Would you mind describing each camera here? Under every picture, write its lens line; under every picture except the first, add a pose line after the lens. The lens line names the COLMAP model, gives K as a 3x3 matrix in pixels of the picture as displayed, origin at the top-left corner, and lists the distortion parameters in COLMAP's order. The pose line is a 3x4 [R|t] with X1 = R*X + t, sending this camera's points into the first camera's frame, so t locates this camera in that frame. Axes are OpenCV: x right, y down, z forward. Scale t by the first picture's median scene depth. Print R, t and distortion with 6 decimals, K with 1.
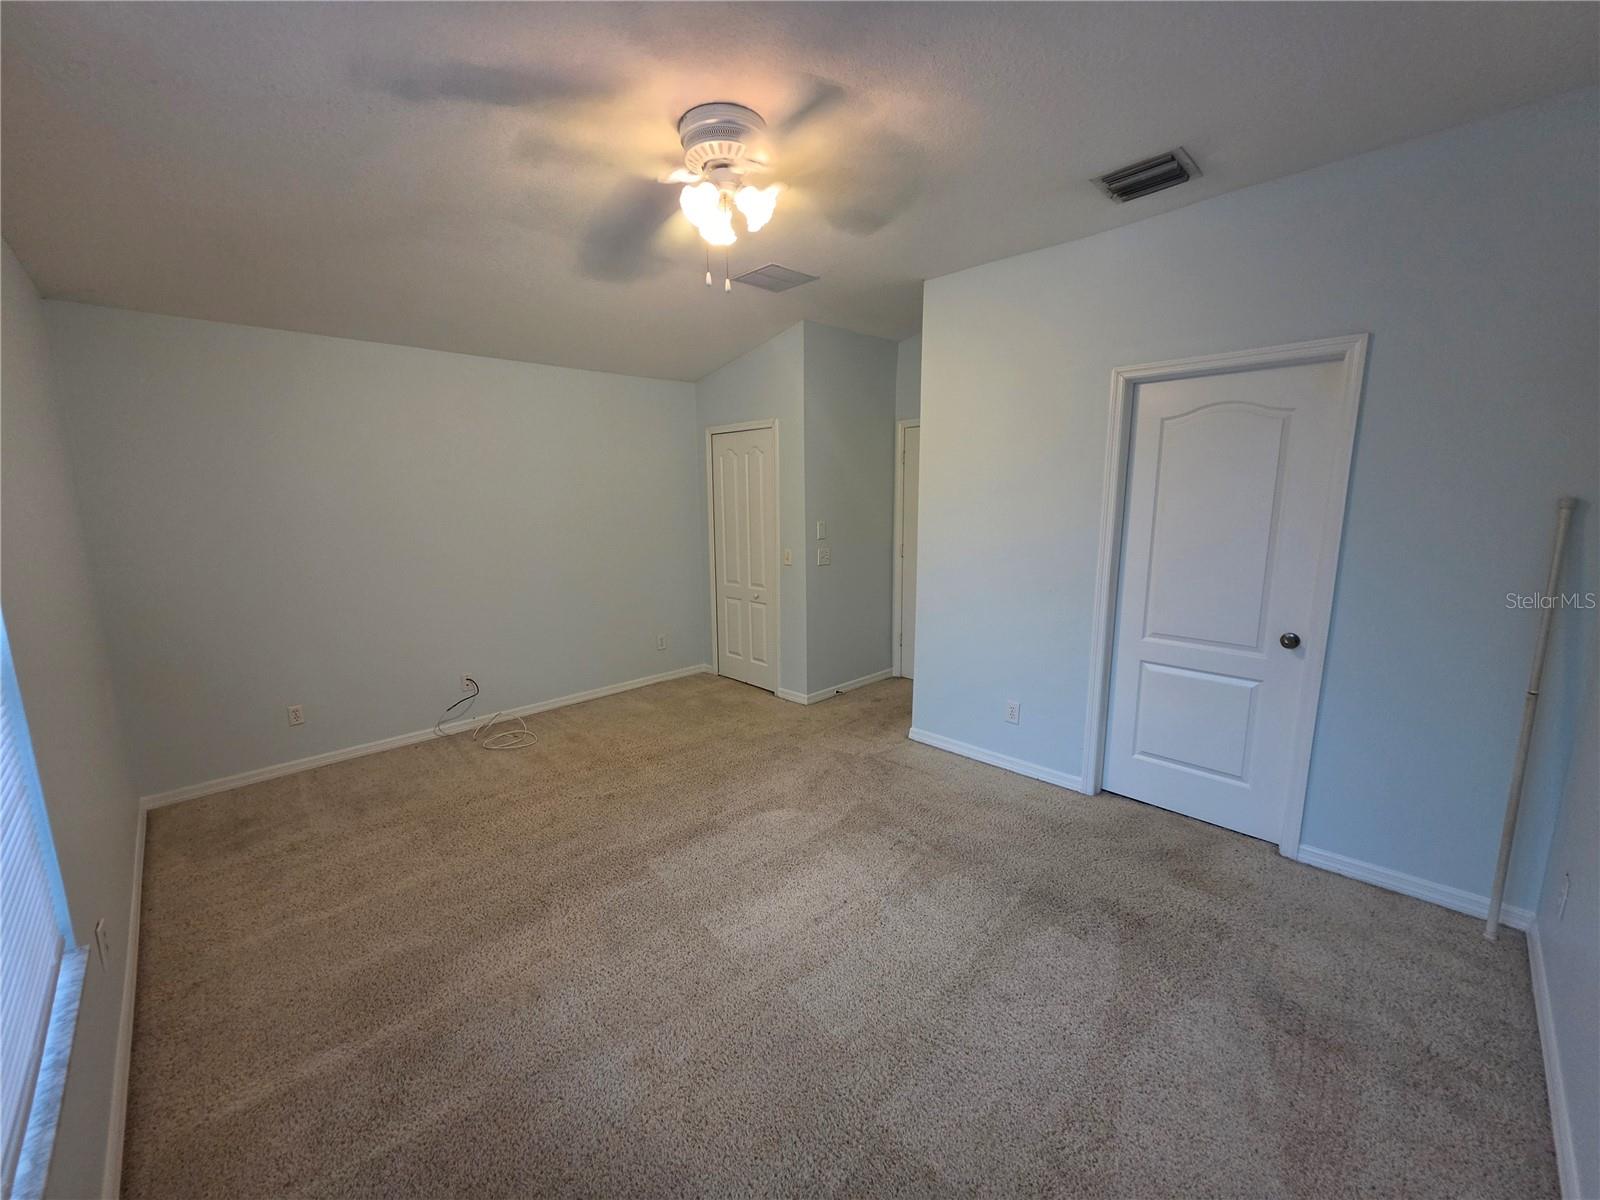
lens RADIAL K [[645.1, 0, 793.1], [0, 645.1, 598.6], [0, 0, 1]] dist [0.001963, -0.000227]
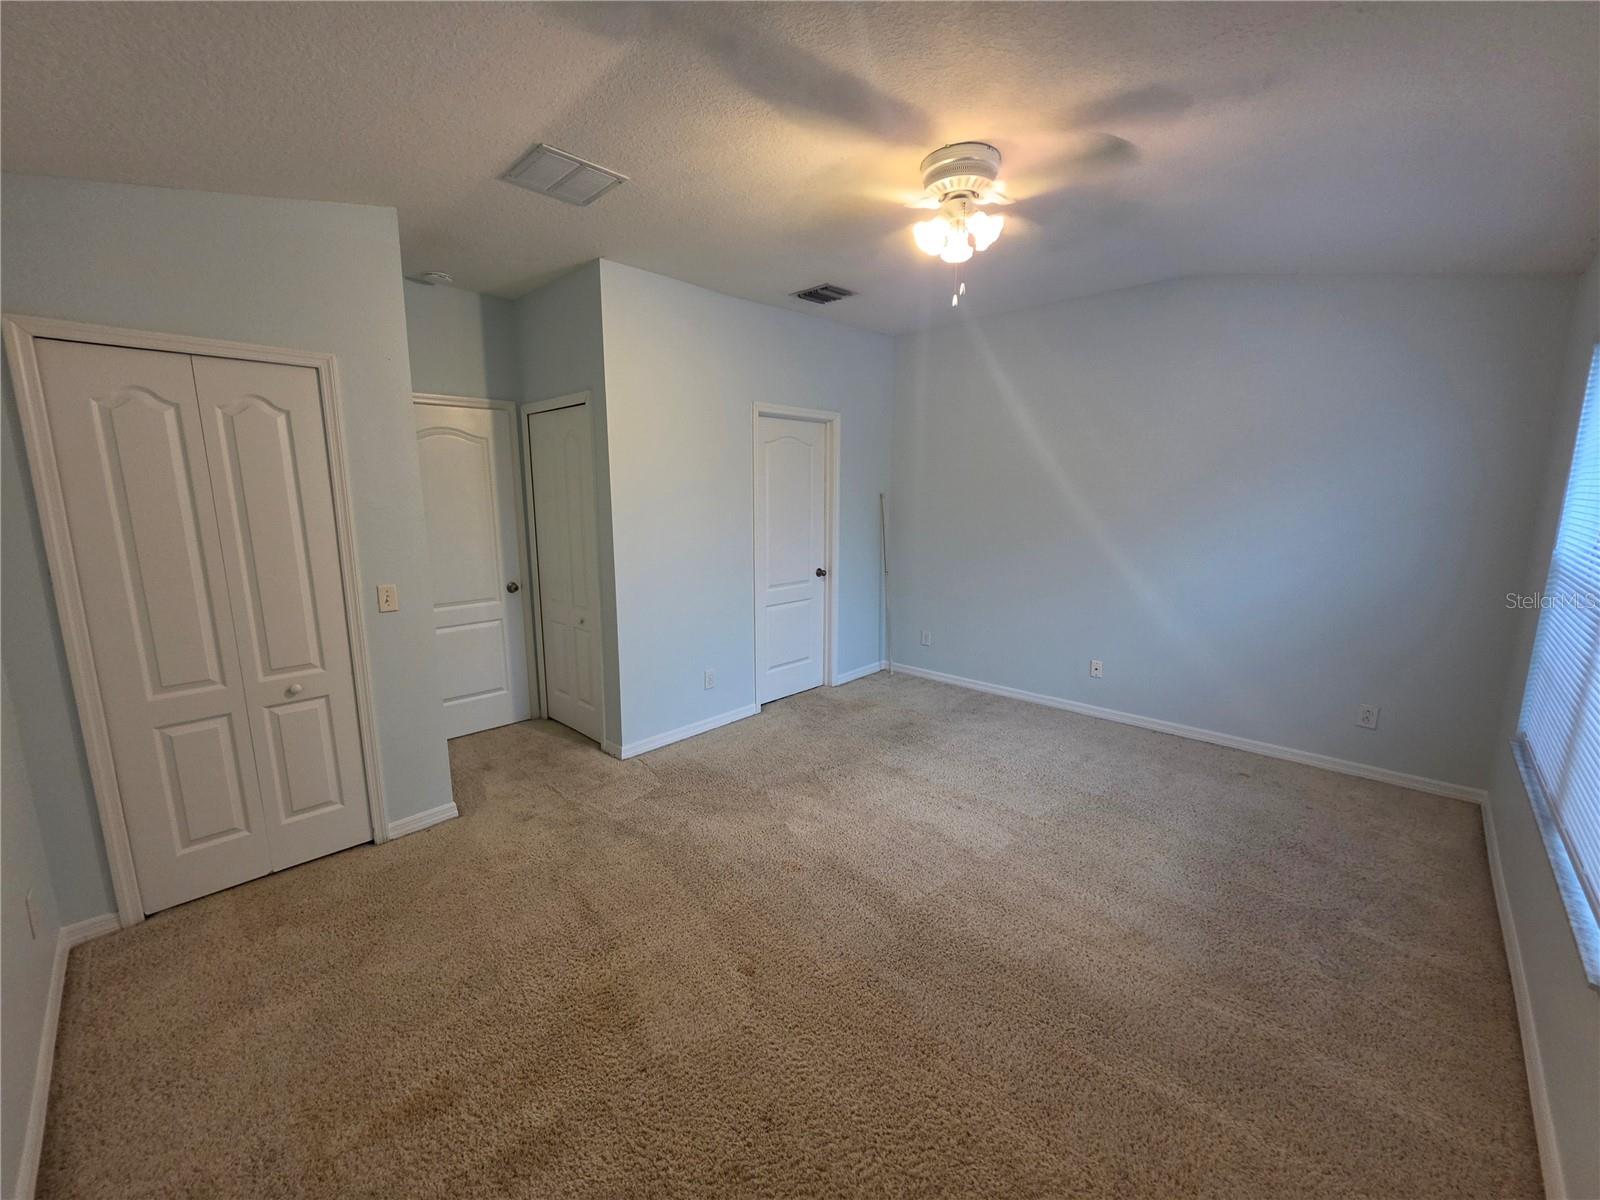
lens RADIAL K [[645.1, 0, 788.9], [0, 645.1, 603.1], [0, 0, 1]] dist [0.001963, -0.000227]
pose [[-0.036817, -0.166589, 0.985339, -1.046572], [0.161140, 0.972115, 0.170374, -0.176894], [-0.986245, 0.165050, -0.008947, 1.116974]]
